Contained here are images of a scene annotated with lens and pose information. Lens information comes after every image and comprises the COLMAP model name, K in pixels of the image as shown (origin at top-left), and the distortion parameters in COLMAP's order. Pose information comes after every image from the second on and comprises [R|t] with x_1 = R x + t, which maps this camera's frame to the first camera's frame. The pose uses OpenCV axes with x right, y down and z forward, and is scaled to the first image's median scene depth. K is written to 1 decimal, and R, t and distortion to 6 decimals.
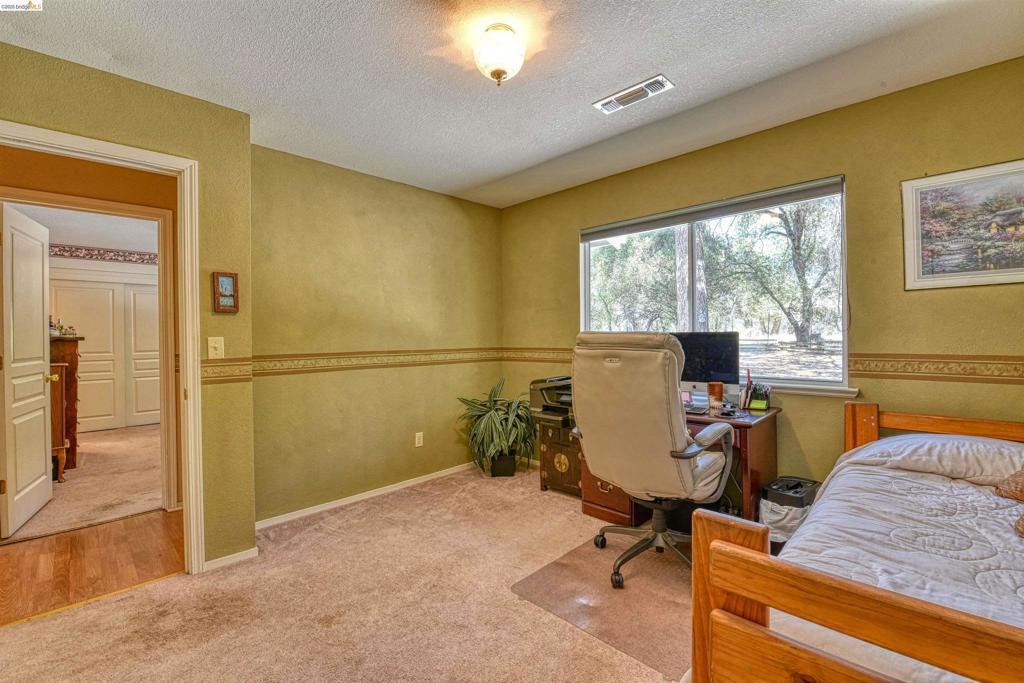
lens RADIAL K [[442.6, 0, 518.6], [0, 442.6, 336.4], [0, 0, 1]] dist [0.001391, -0.011114]
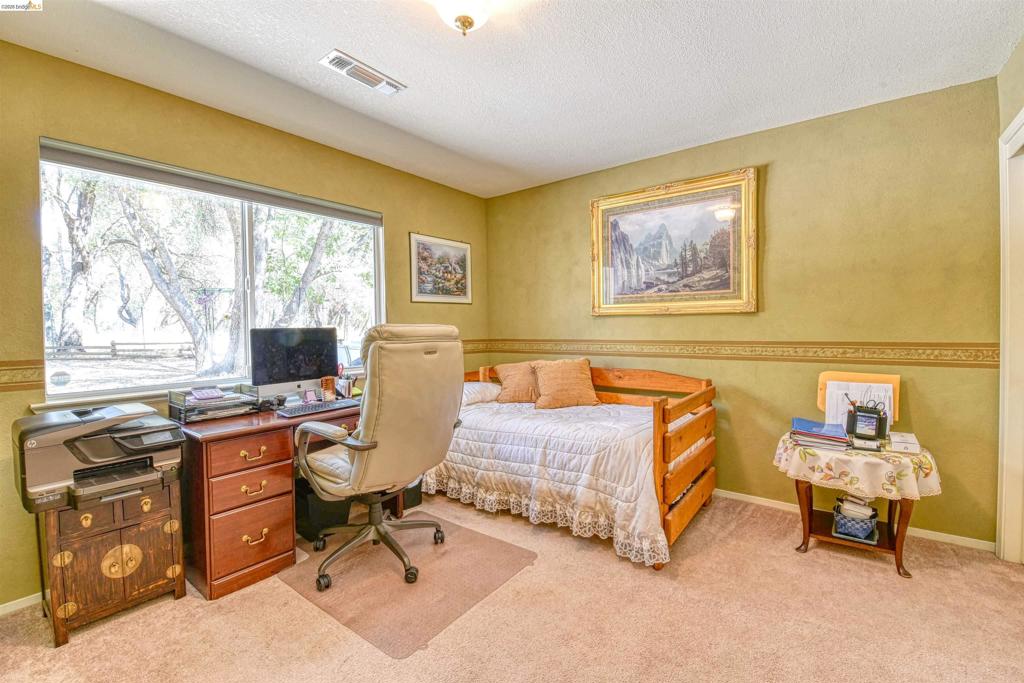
lens RADIAL K [[442.6, 0, 518.6], [0, 442.6, 336.4], [0, 0, 1]] dist [0.001391, -0.011114]
pose [[-0.127688, -0.008870, 0.991775, -0.778888], [0.017821, 0.999778, 0.011236, 0.008028], [-0.991654, 0.019109, -0.127502, 0.867781]]
